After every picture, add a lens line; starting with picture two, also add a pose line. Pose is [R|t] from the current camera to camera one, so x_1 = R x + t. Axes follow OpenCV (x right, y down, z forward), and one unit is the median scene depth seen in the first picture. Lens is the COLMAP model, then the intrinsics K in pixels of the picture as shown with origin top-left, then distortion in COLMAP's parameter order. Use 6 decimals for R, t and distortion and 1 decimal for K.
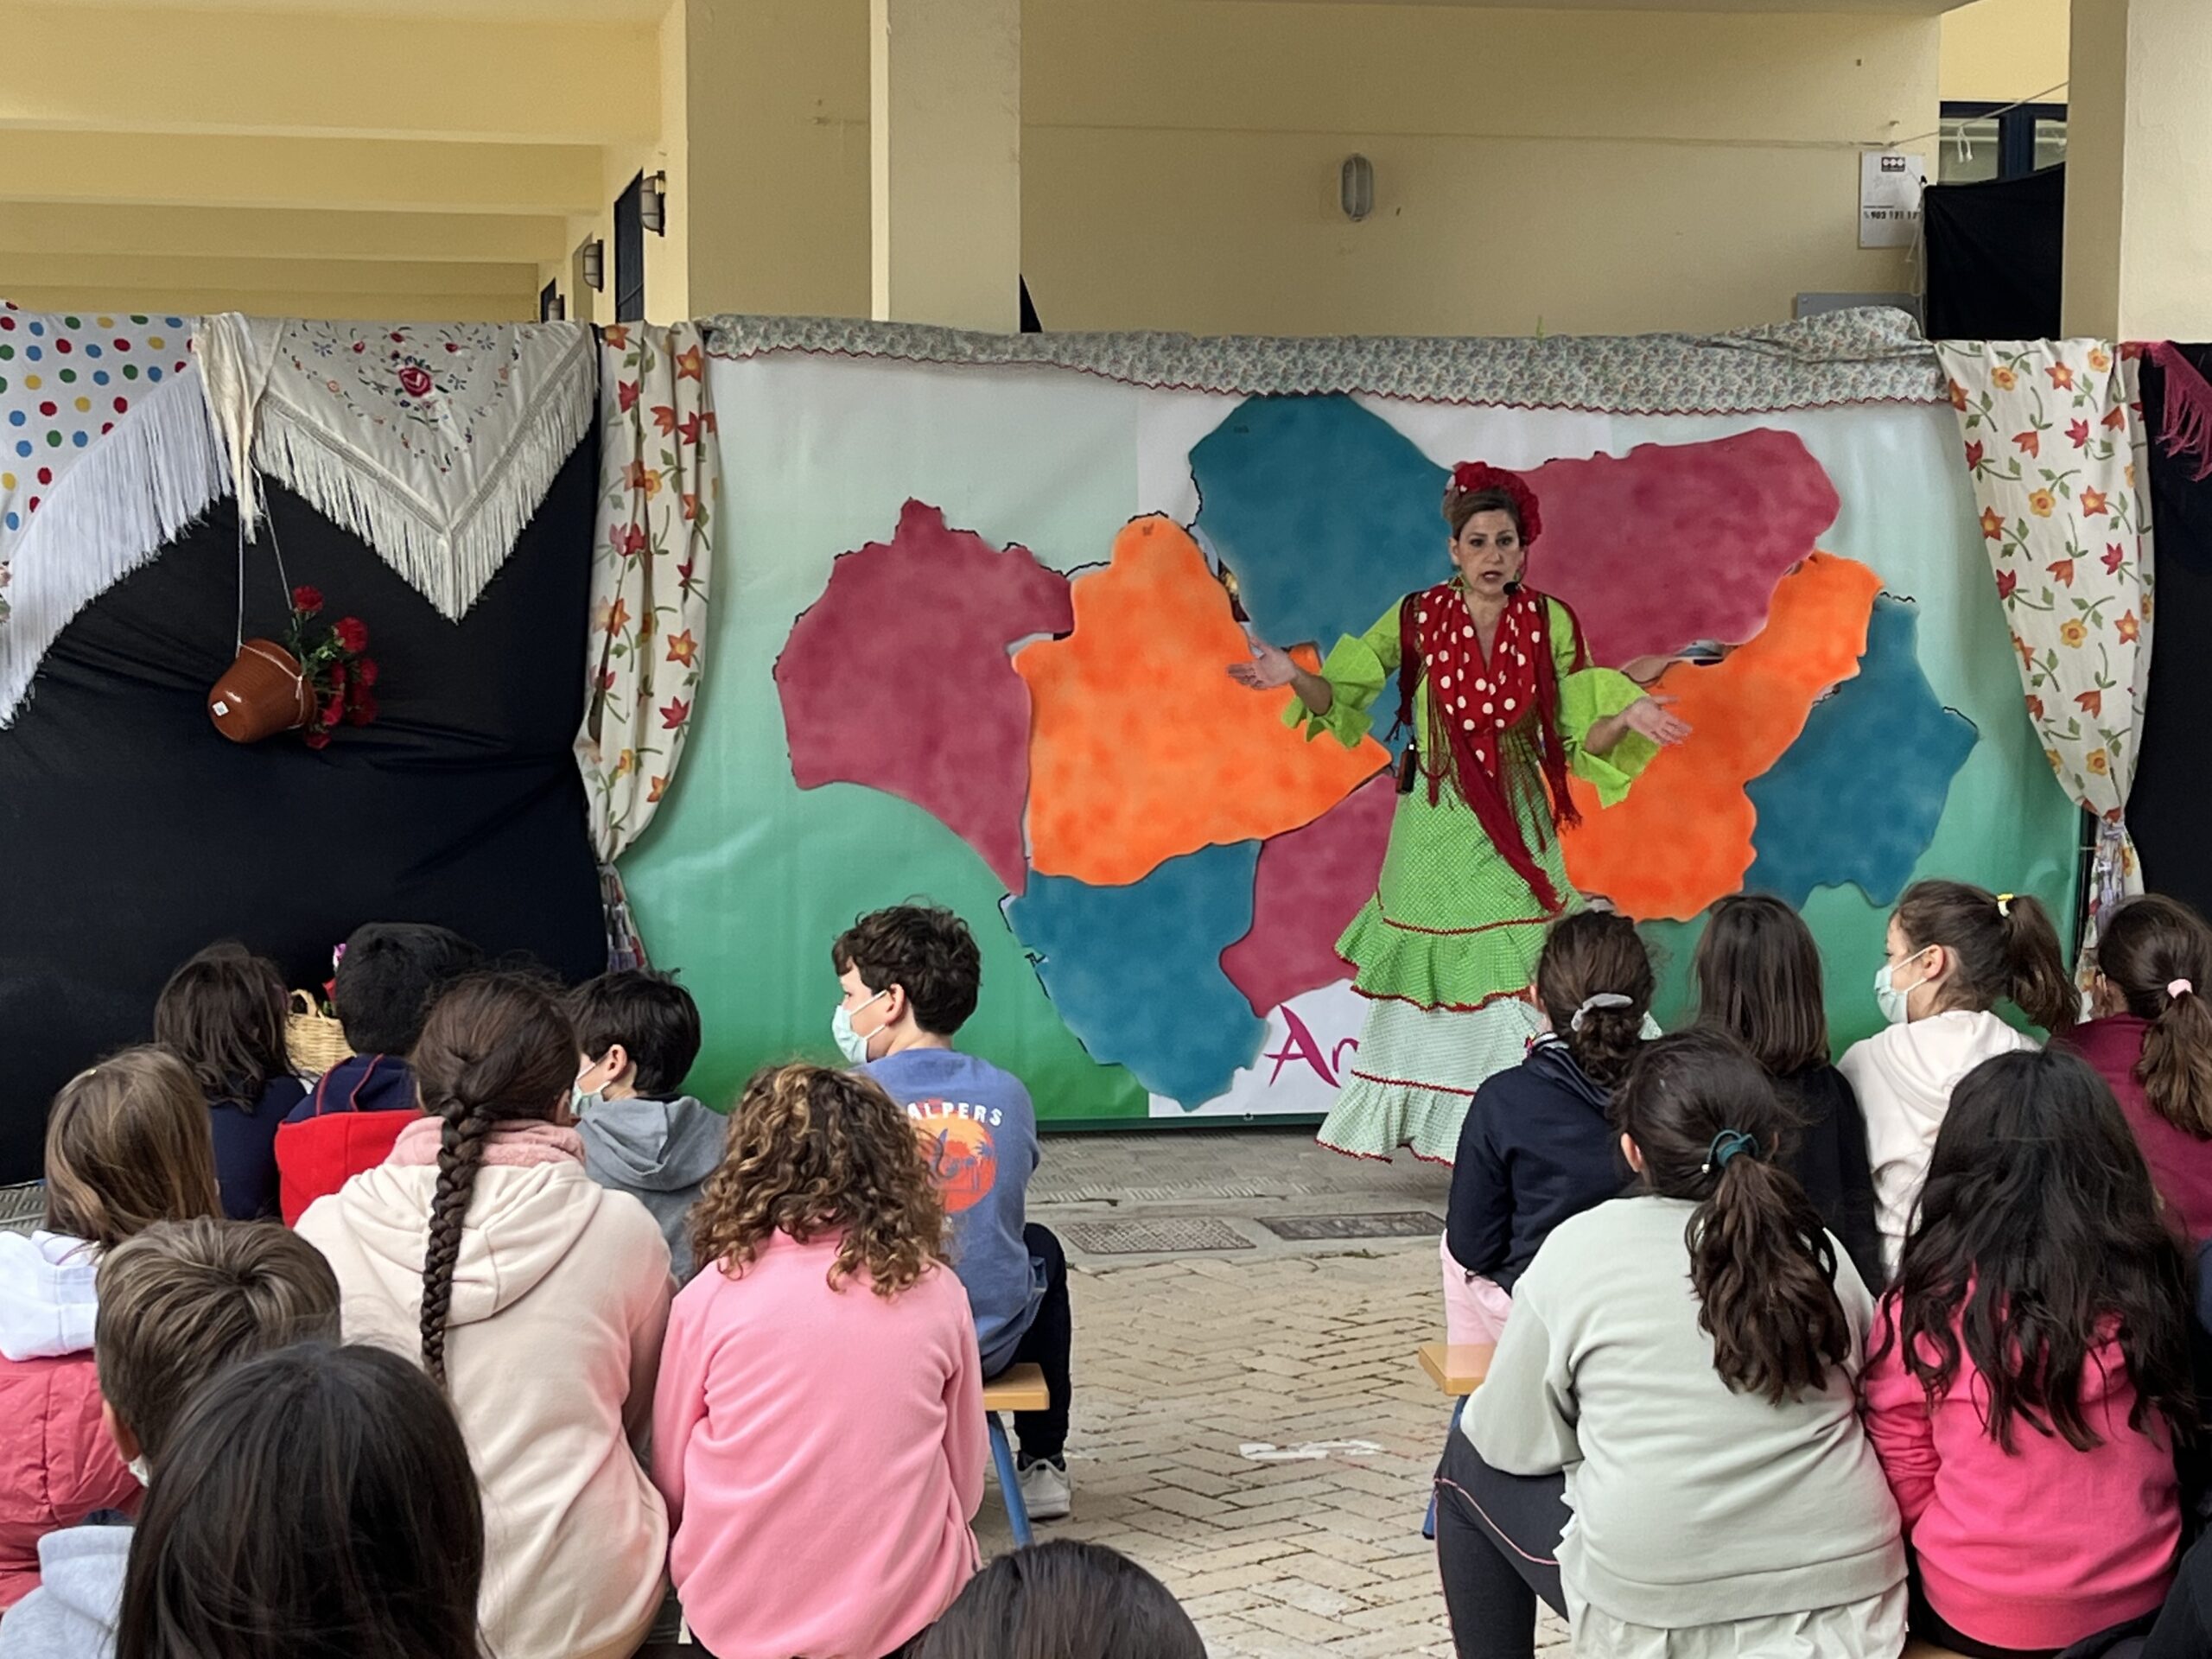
lens RADIAL K [[3949.0, 0, 1106.0], [0, 3949.0, 829.5], [0, 0, 1]] dist [0.074395, 0.172564]
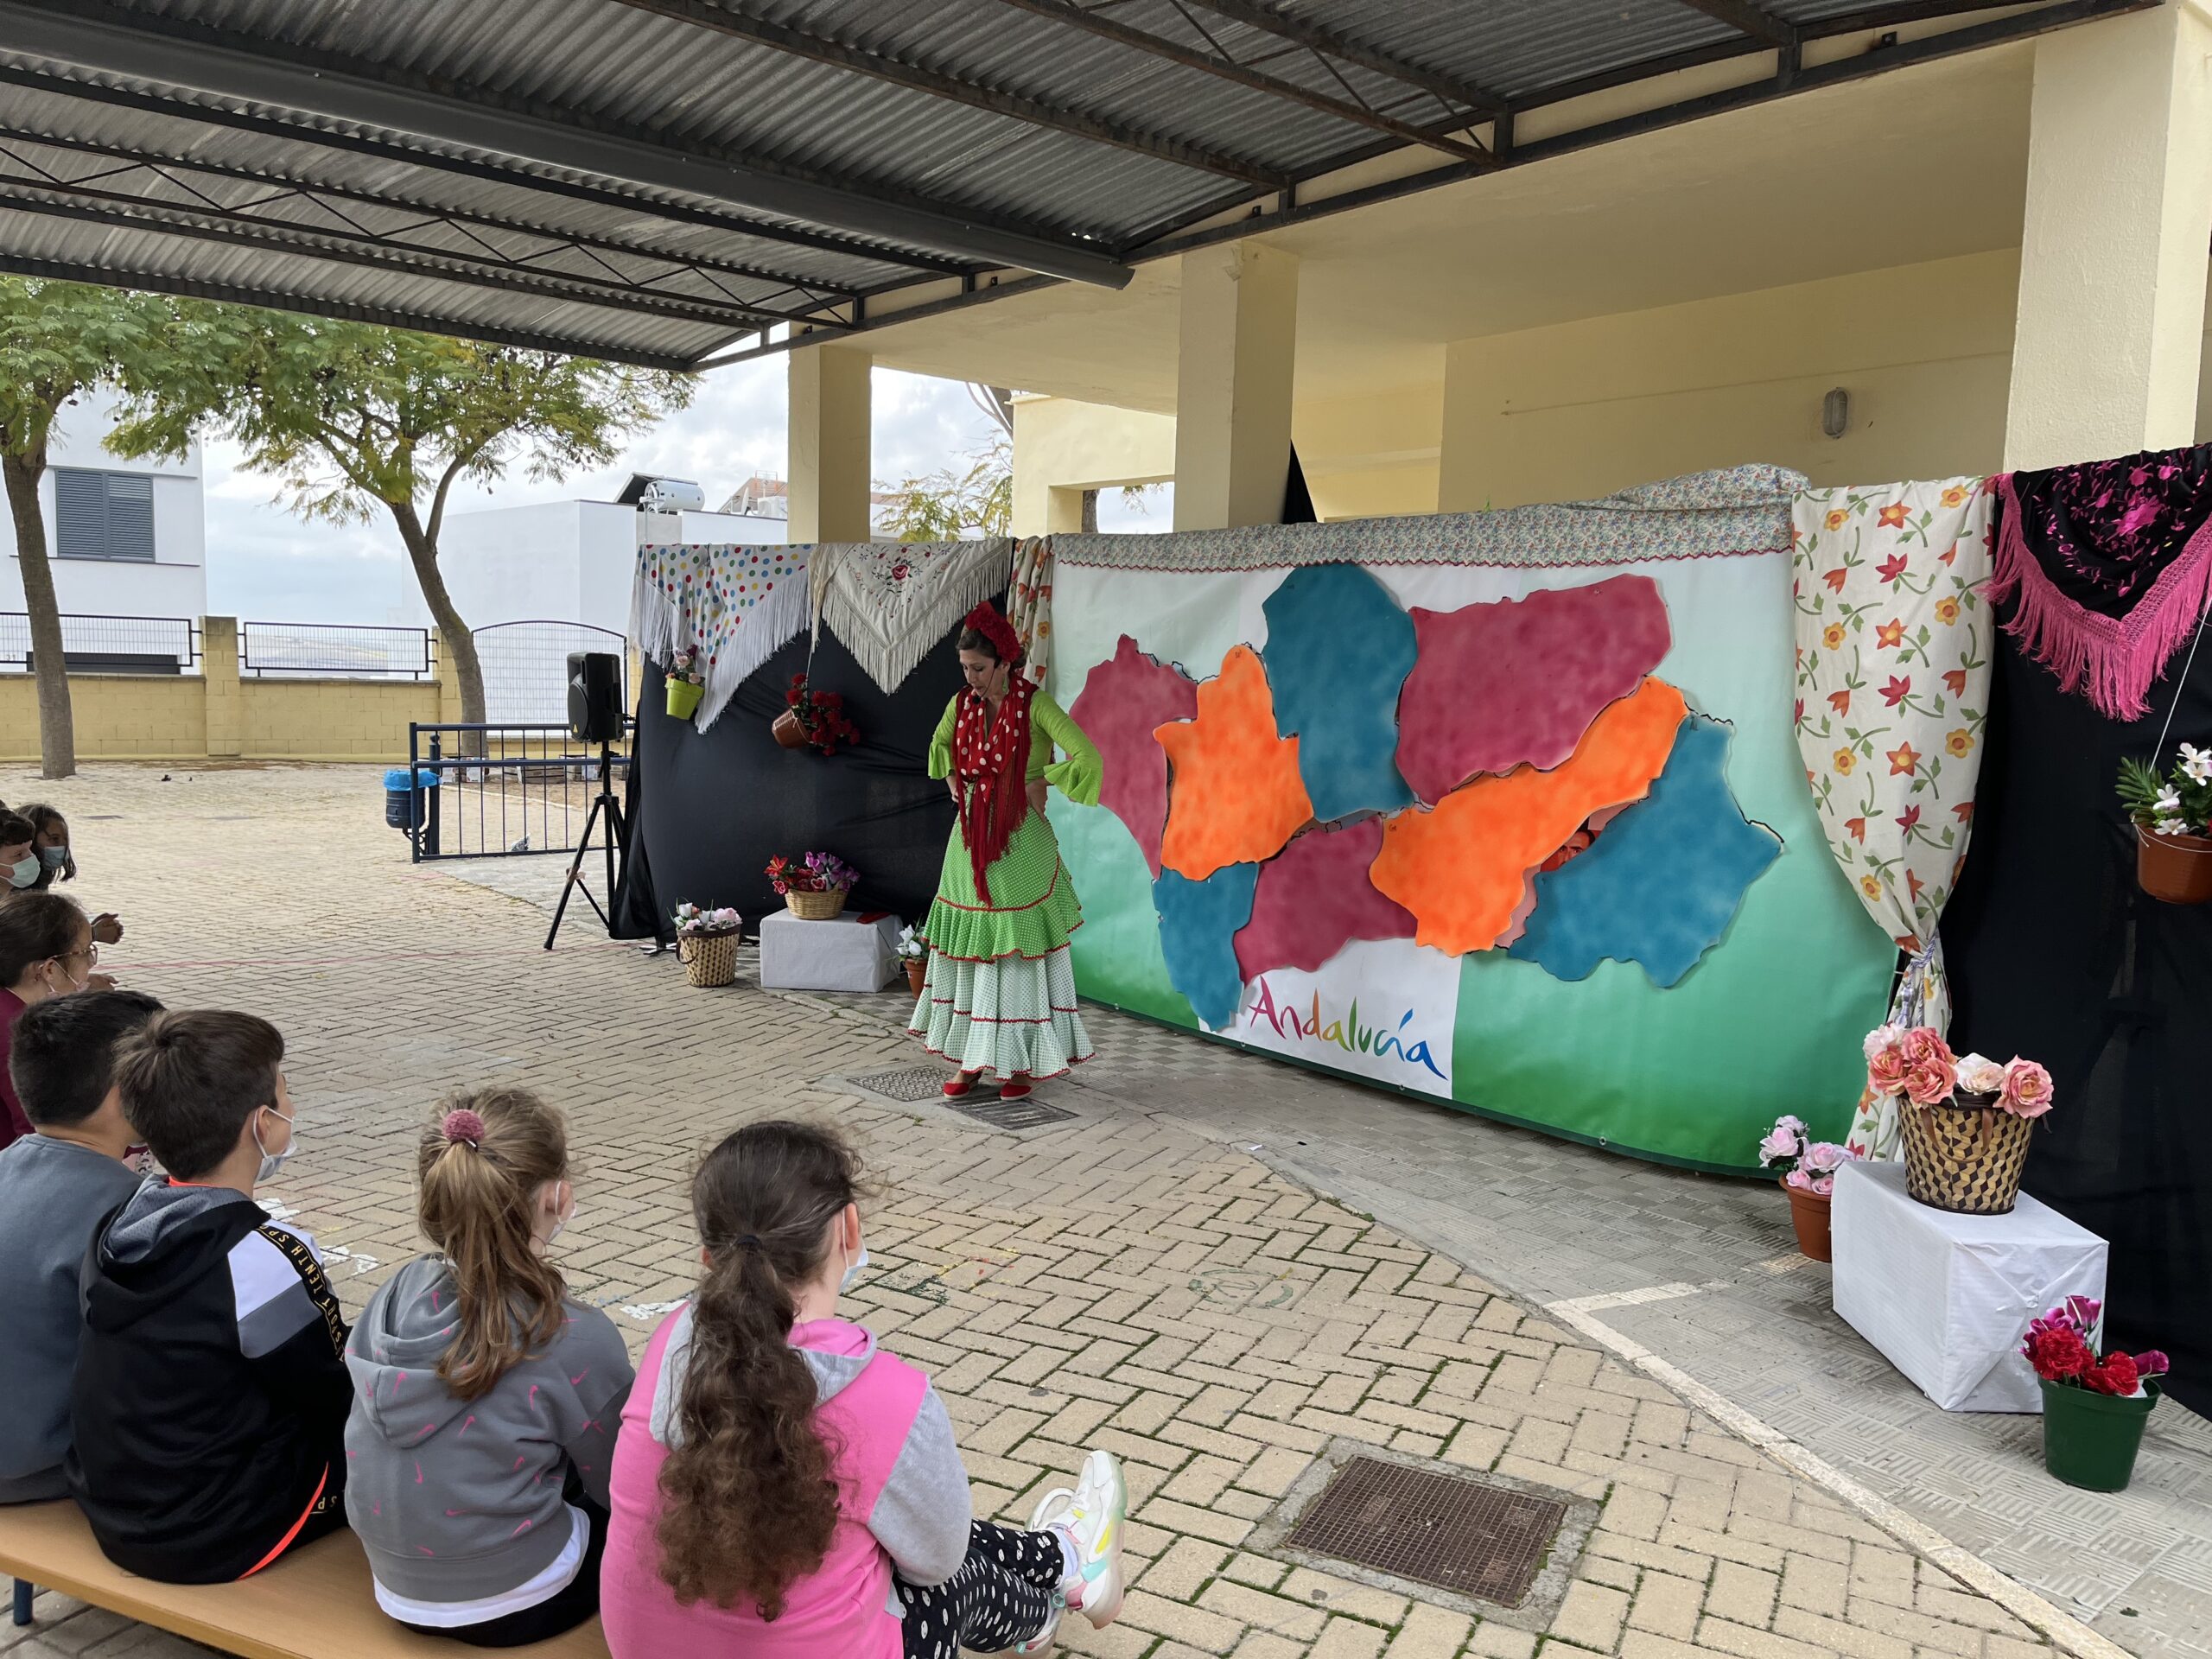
lens RADIAL K [[1672.9, 0, 1106.0], [0, 1672.9, 829.5], [0, 0, 1]] dist [0.052741, -0.073448]
pose [[0.479082, 0.093570, -0.872768, 0.559967], [-0.097937, 0.993792, 0.052785, -0.037260], [0.872289, 0.060188, 0.485272, 0.639814]]
